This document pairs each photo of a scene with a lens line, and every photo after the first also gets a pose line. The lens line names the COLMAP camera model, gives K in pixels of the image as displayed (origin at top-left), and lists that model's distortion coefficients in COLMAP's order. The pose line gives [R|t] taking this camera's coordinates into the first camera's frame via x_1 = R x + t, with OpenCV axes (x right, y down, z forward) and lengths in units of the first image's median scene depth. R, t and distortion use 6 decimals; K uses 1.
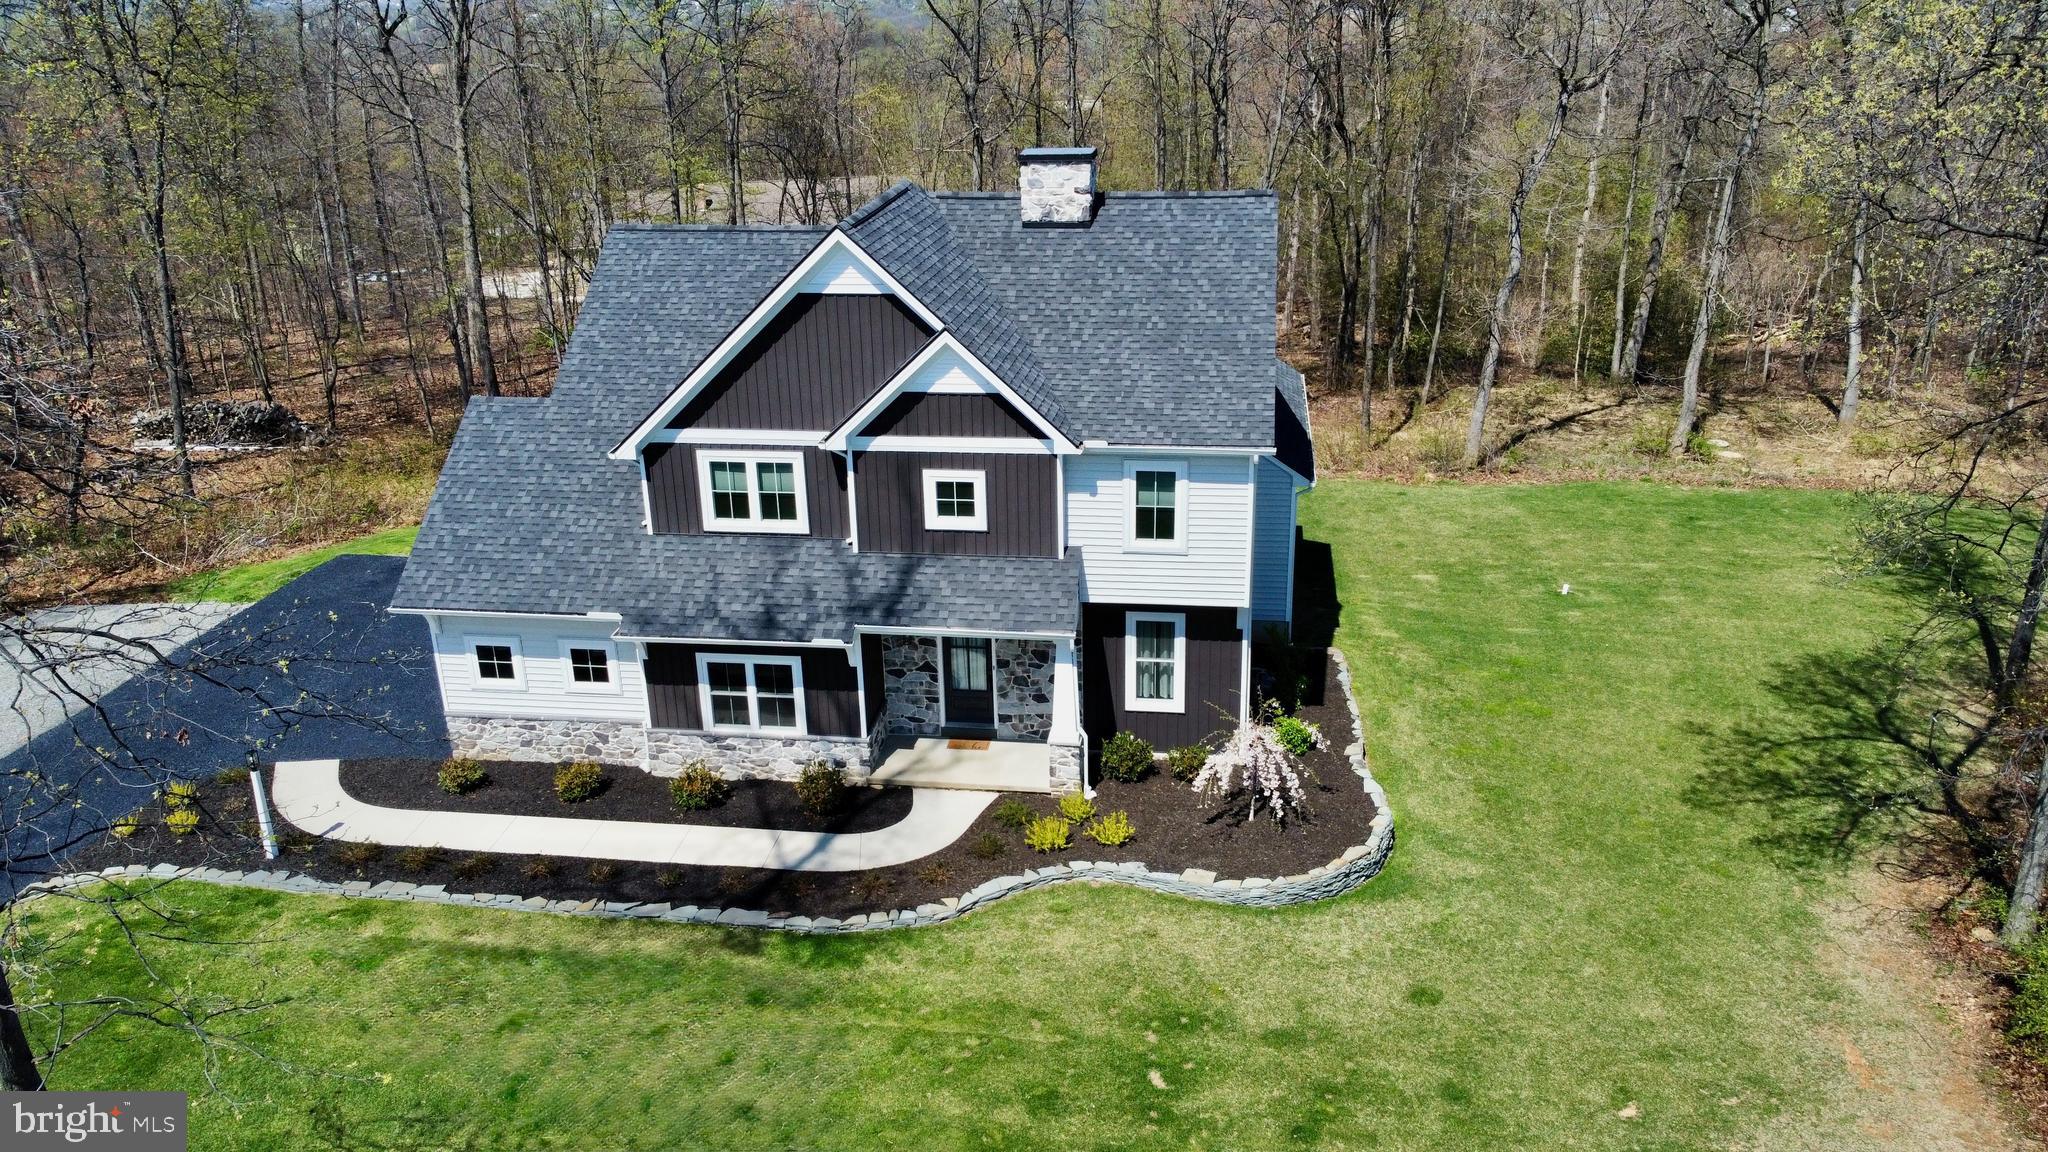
lens RADIAL K [[1554.0, 0, 1019.2], [0, 1554.0, 571.5], [0, 0, 1]] dist [-0.002268, -0.009081]
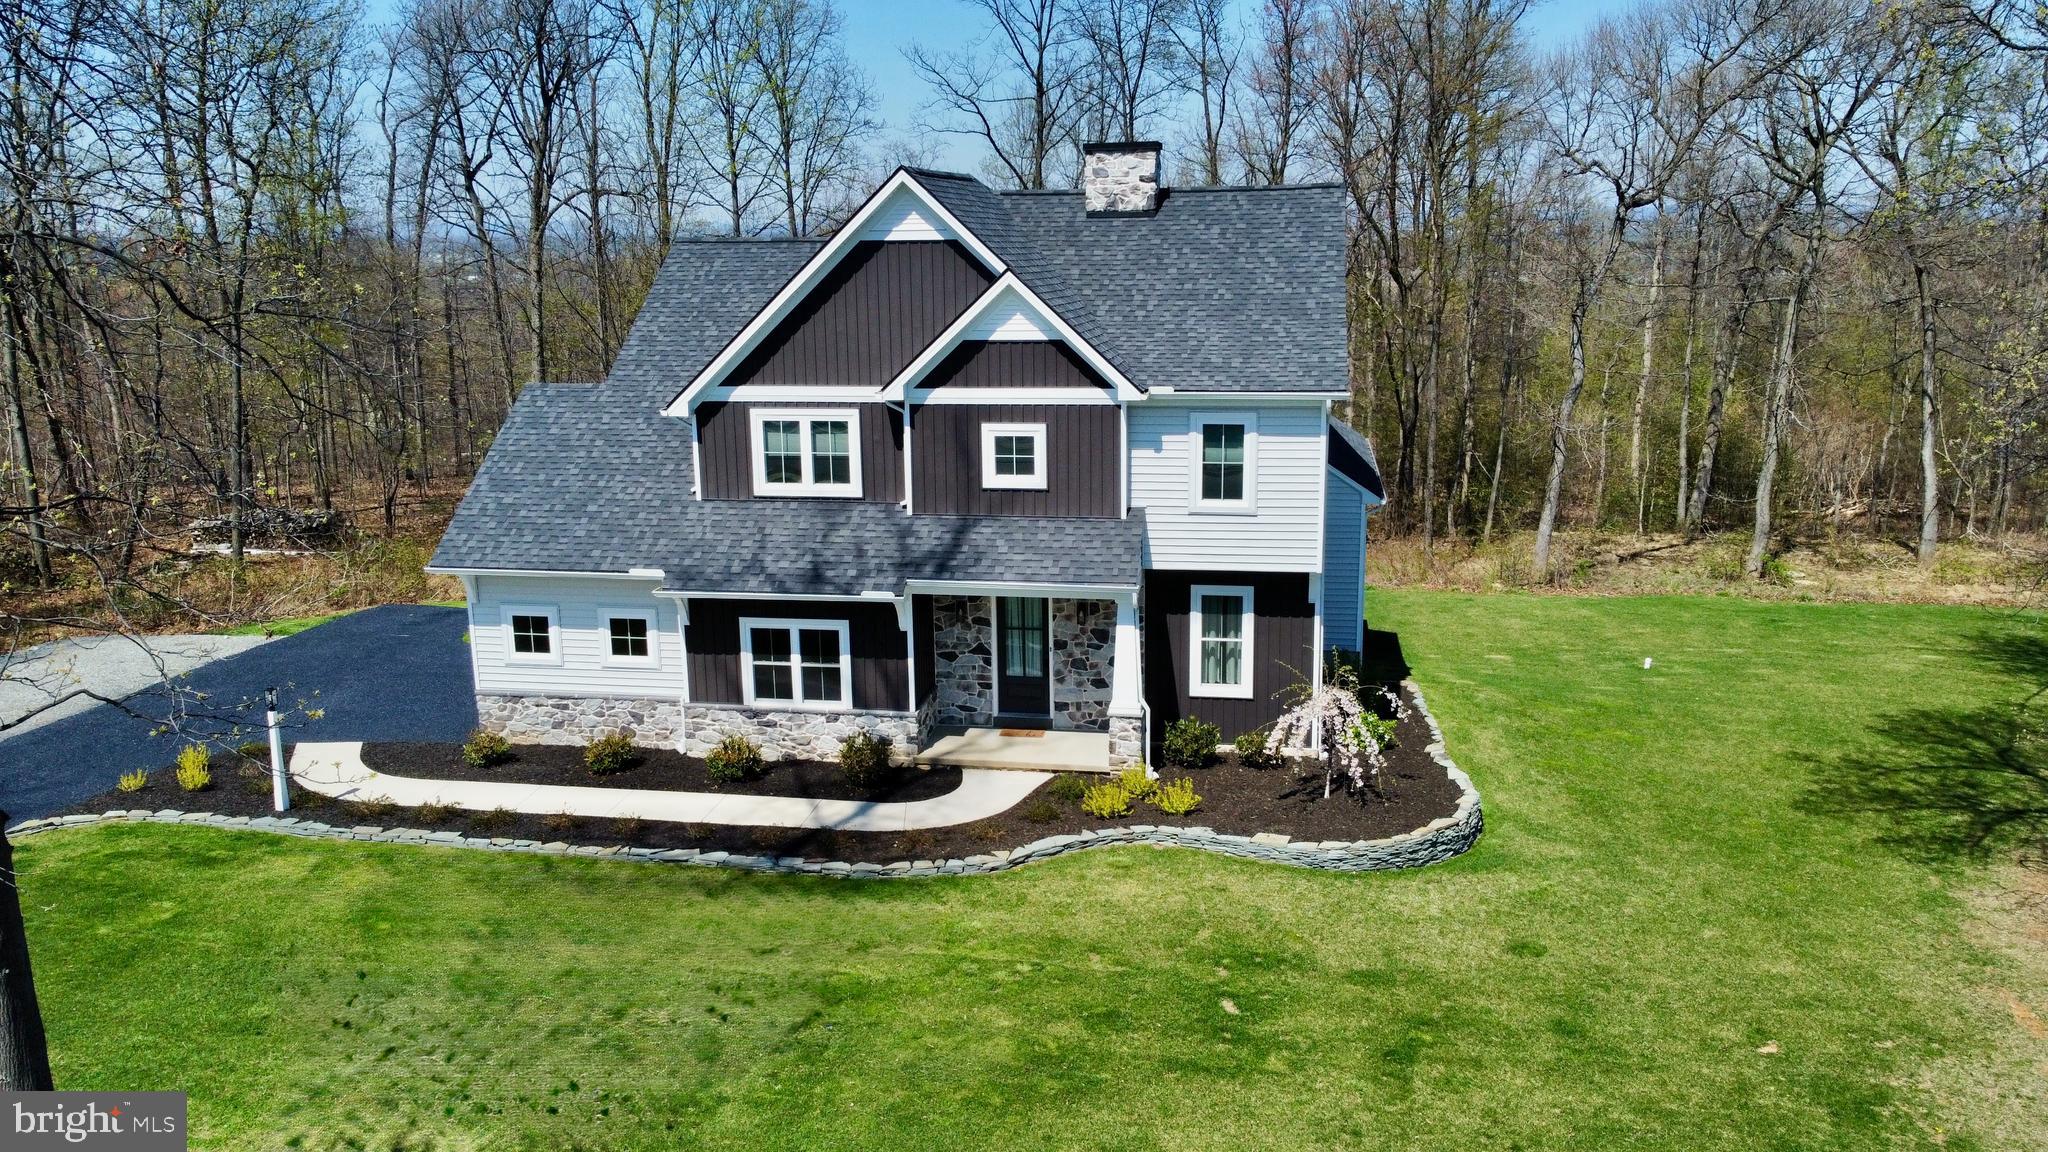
lens RADIAL K [[1554.0, 0, 1019.3], [0, 1554.0, 573.4], [0, 0, 1]] dist [-0.002268, -0.009081]
pose [[0.999350, 0.014834, -0.032850, -0.005285], [-0.019782, 0.987583, -0.155846, 0.172125], [0.030131, 0.156395, 0.987235, 0.058088]]
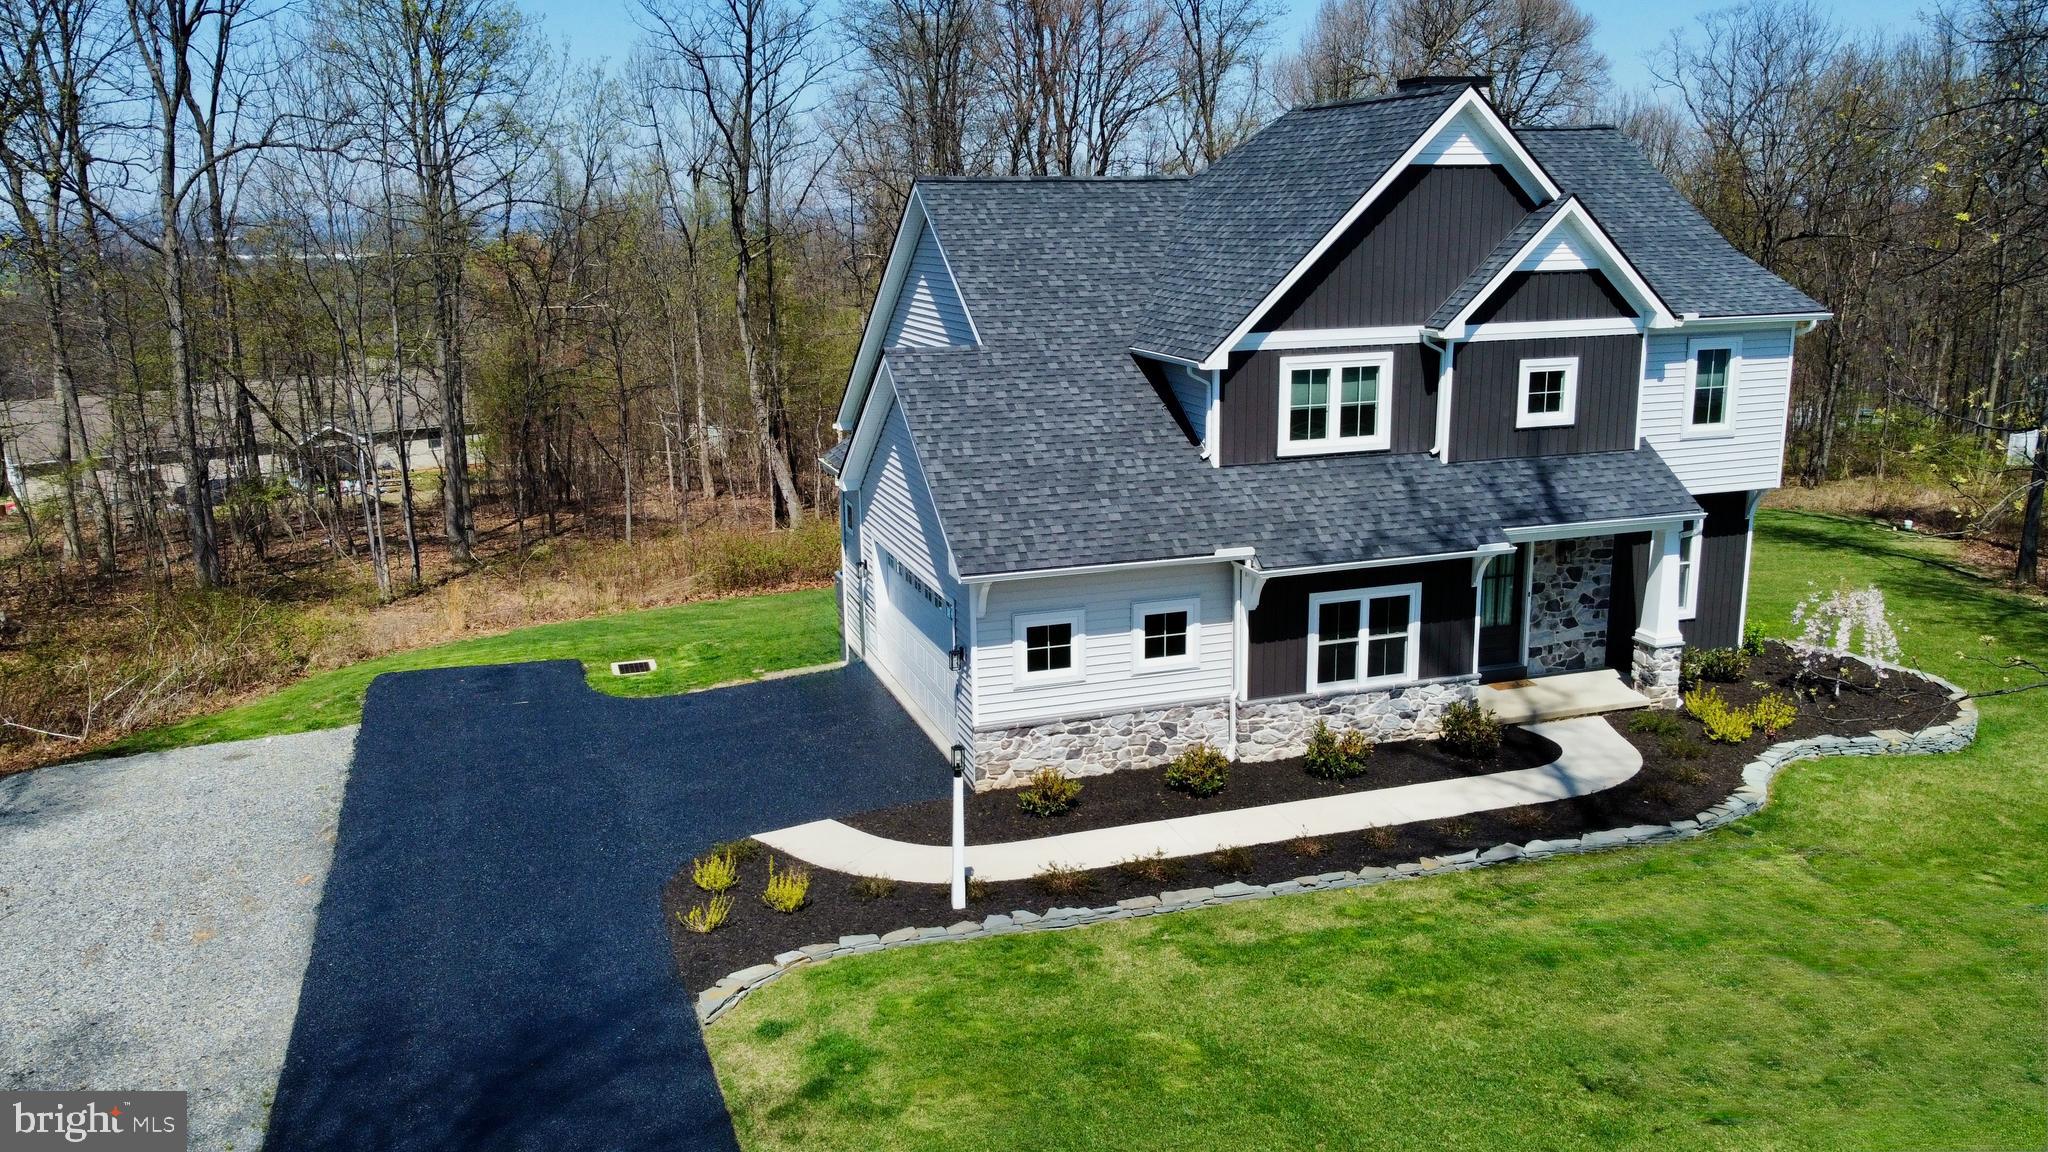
lens RADIAL K [[1554.0, 0, 1022.9], [0, 1554.0, 581.5], [0, 0, 1]] dist [-0.002268, -0.009081]
pose [[0.898437, -0.093717, 0.428985, -0.711572], [0.157675, 0.980656, -0.115986, 0.119360], [-0.409817, 0.171846, 0.895834, 0.312161]]
